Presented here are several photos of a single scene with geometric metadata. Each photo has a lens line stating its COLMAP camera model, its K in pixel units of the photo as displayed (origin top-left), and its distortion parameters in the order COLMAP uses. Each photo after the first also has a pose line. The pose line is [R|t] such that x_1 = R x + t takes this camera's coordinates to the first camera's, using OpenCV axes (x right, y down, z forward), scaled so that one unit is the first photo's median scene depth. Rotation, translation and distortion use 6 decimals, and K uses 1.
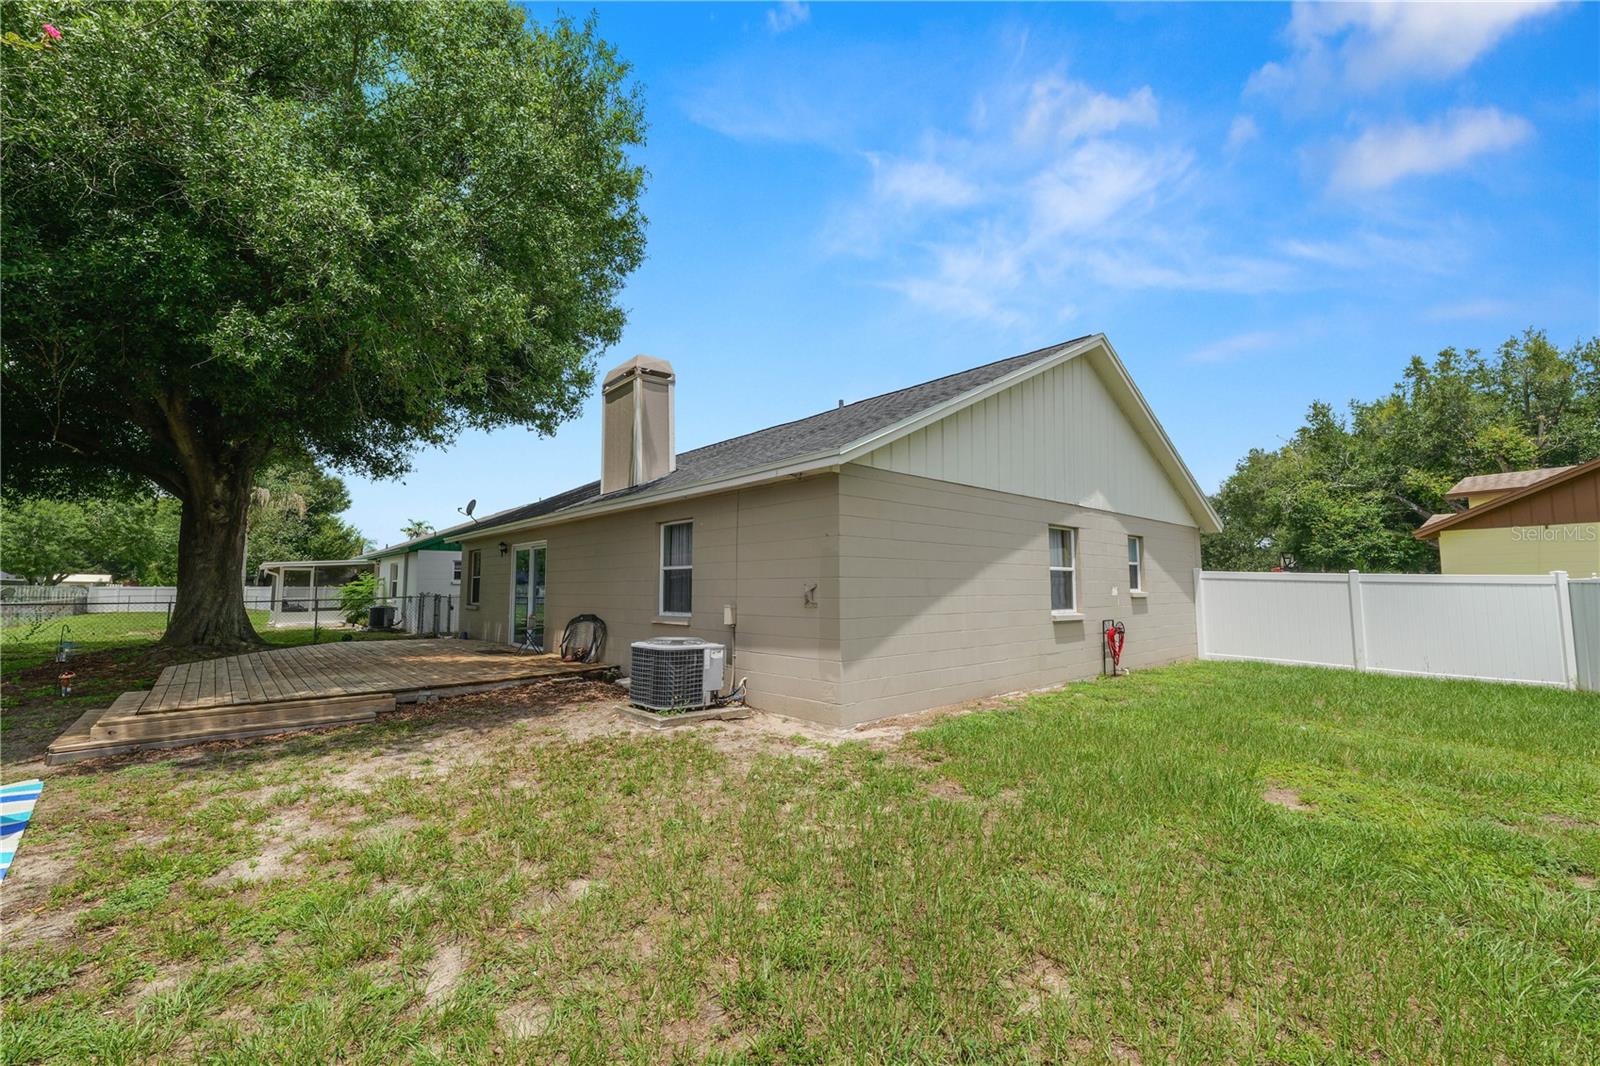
lens RADIAL K [[651.8, 0, 801.2], [0, 651.8, 531.0], [0, 0, 1]] dist [-0.013038, 0.001116]
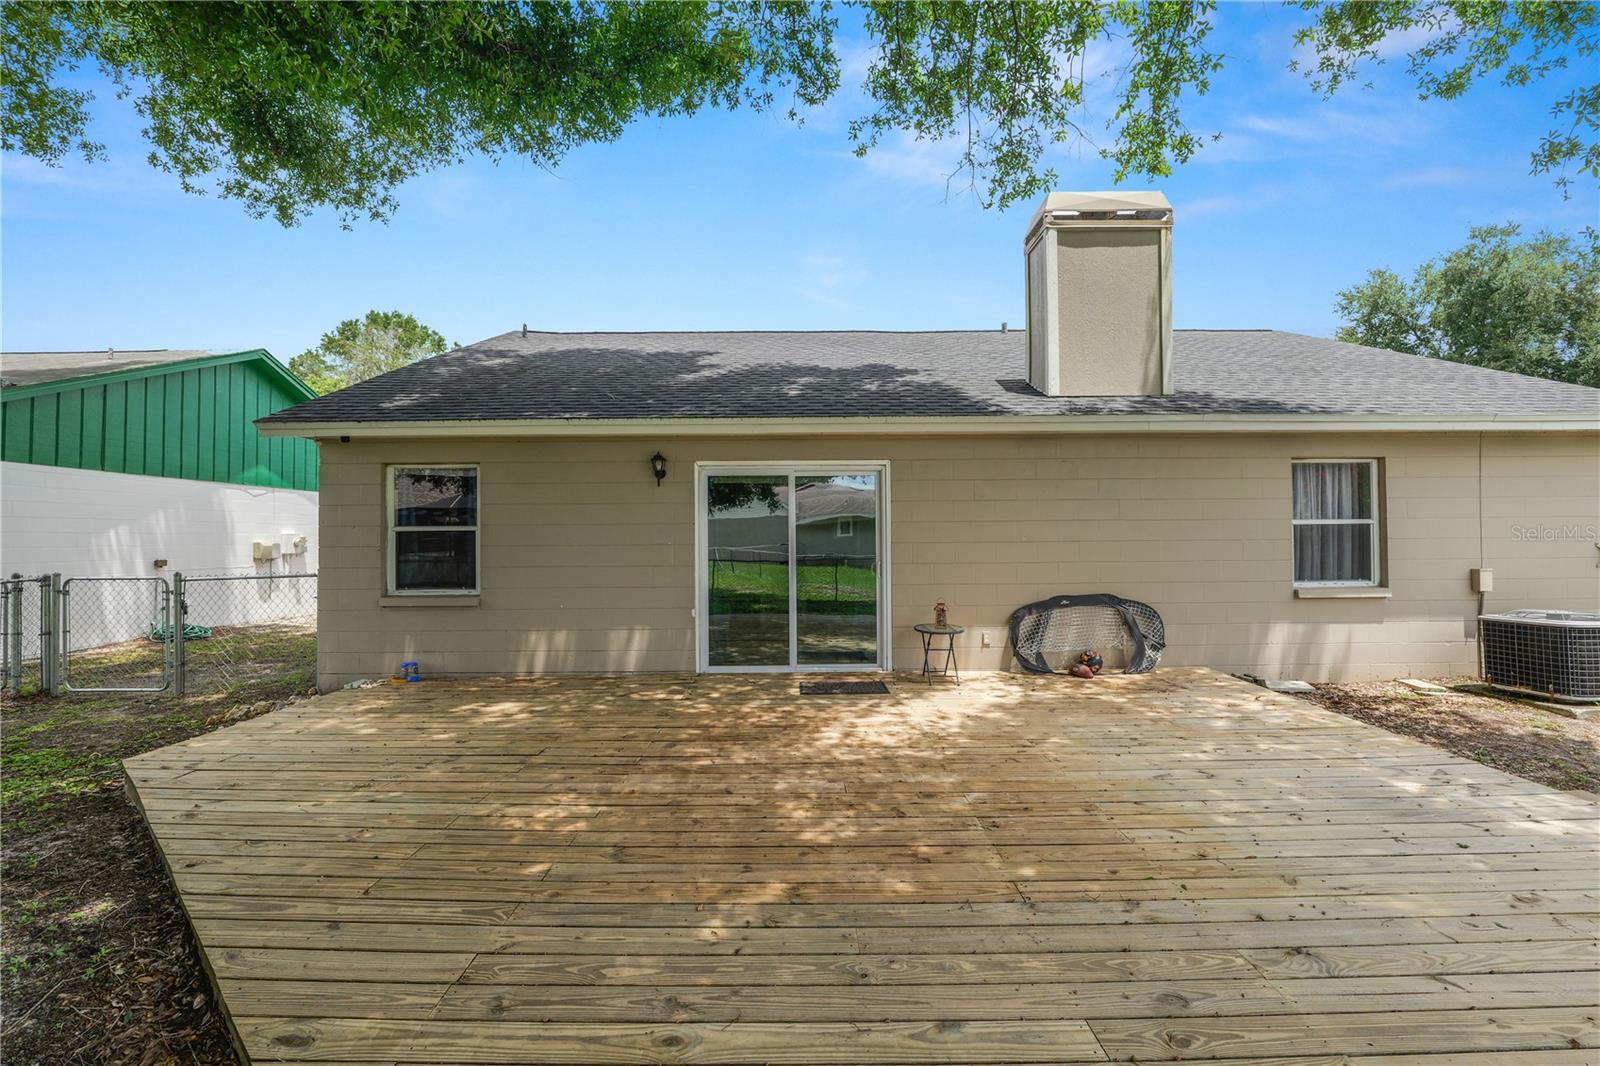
lens RADIAL K [[651.8, 0, 799.6], [0, 651.8, 533.5], [0, 0, 1]] dist [-0.013038, 0.001116]
pose [[0.662713, 0.004971, 0.748857, -0.827253], [-0.060478, 0.997067, 0.046902, 0.050945], [-0.746428, -0.076372, 0.661070, 0.699493]]
